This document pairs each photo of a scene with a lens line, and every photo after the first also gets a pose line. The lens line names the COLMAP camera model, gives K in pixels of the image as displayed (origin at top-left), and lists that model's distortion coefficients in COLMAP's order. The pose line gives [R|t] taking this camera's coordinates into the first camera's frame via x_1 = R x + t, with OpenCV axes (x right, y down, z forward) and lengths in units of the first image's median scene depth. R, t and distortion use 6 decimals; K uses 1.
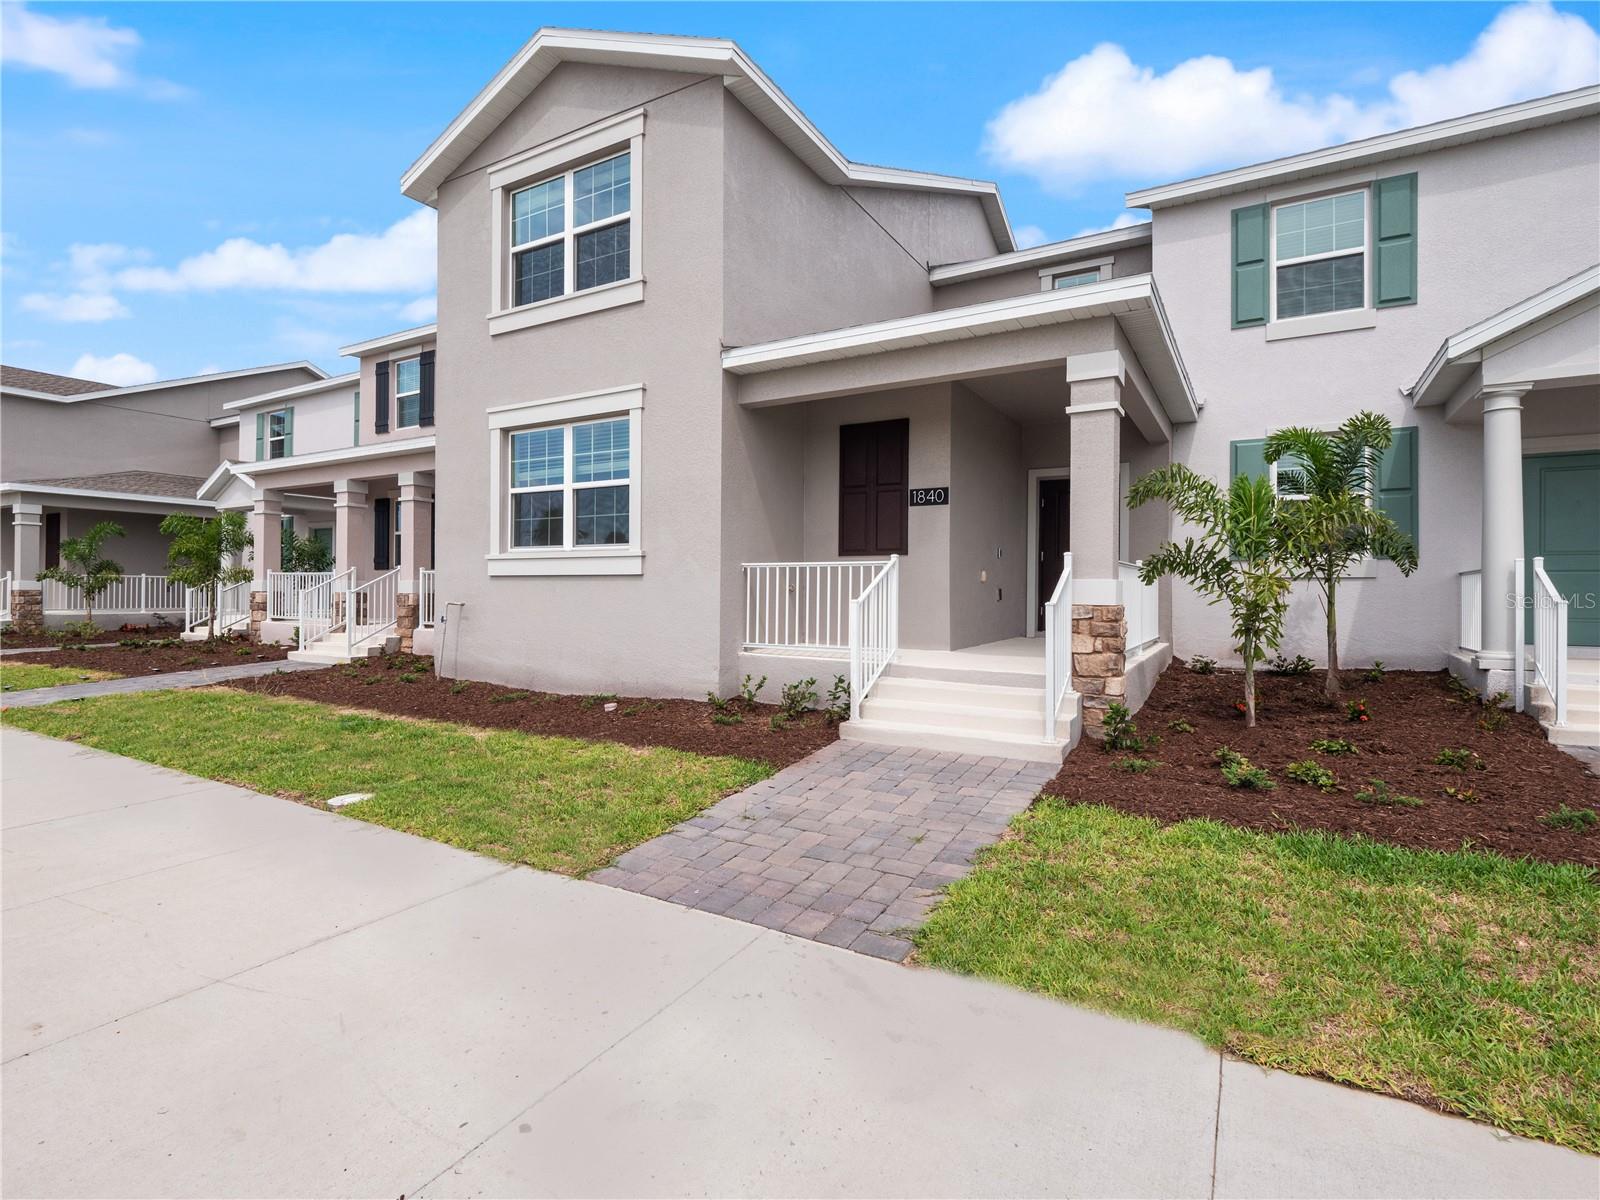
lens RADIAL K [[776.8, 0, 799.8], [0, 776.8, 595.5], [0, 0, 1]] dist [-0.016011, -0.000168]
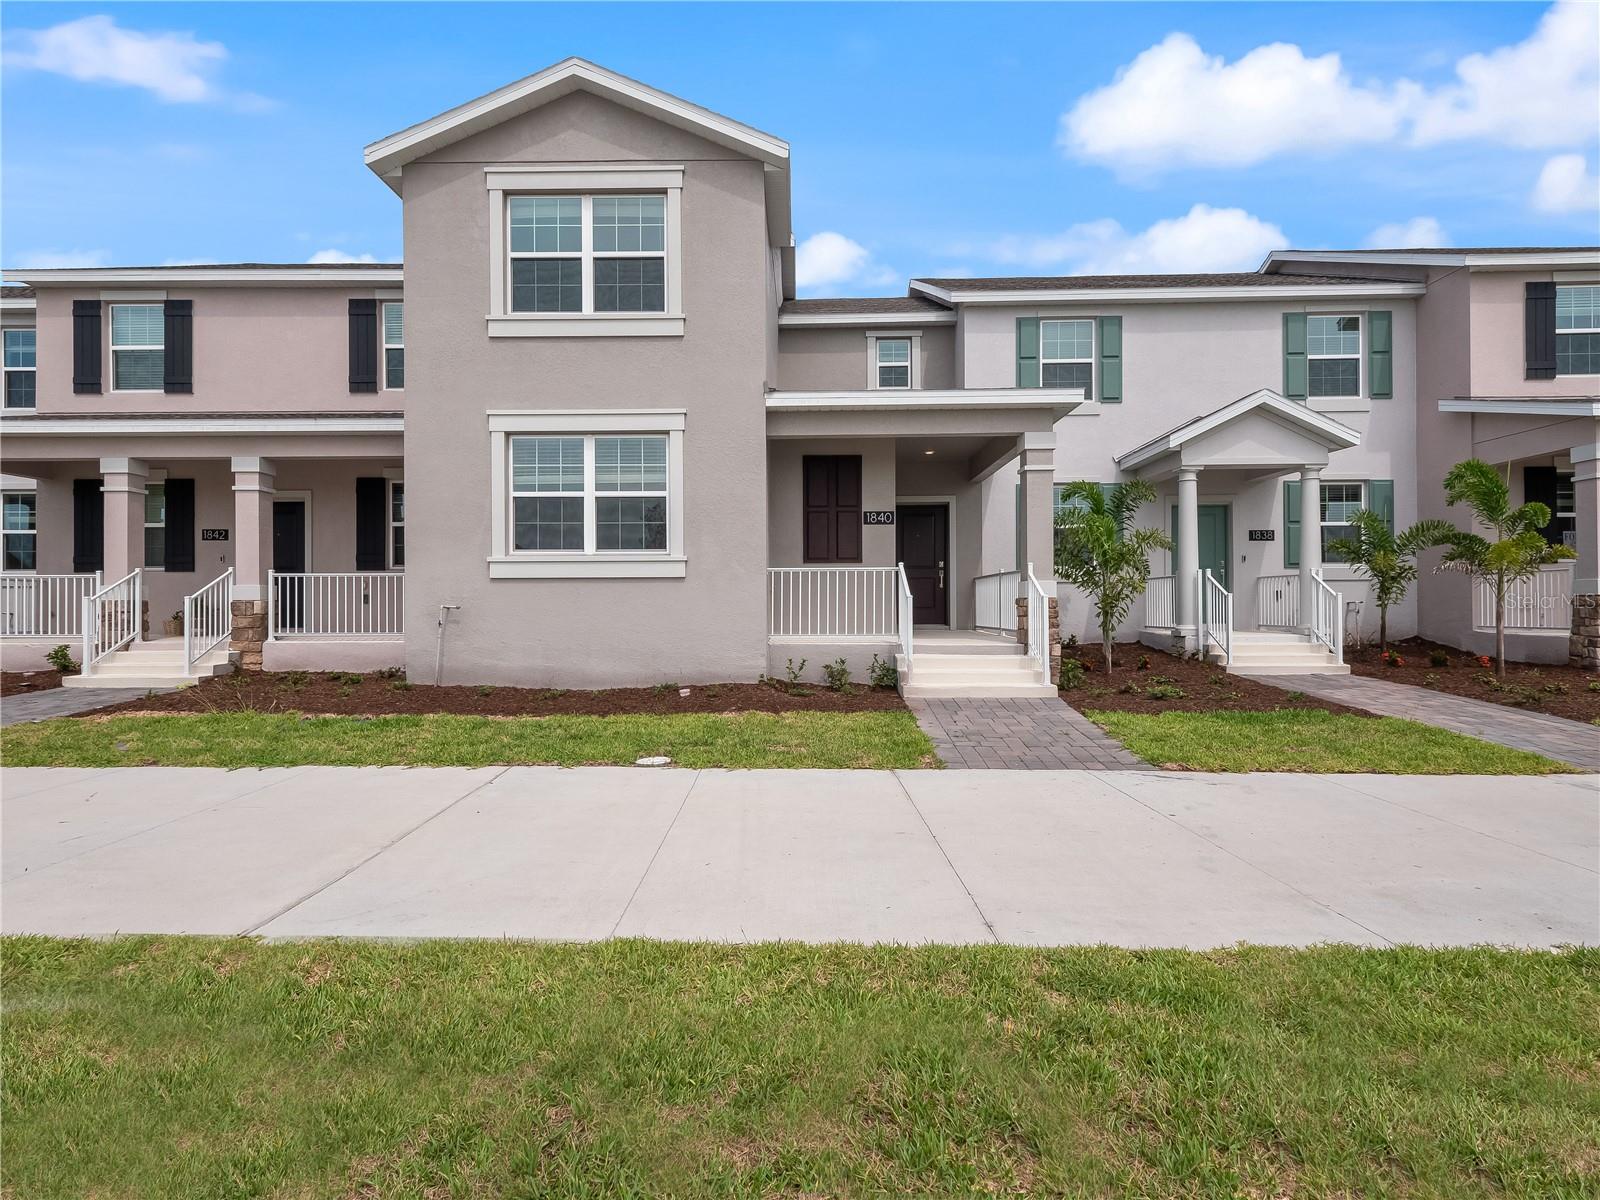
lens RADIAL K [[858.5, 0, 800.0], [0, 858.5, 600.0], [0, 0, 1]] dist [0.002047, 0.000422]
pose [[0.863518, -0.008886, 0.504239, -0.646498], [0.013347, 0.999897, -0.005237, 0.014287], [-0.504141, 0.011252, 0.863548, -0.157550]]
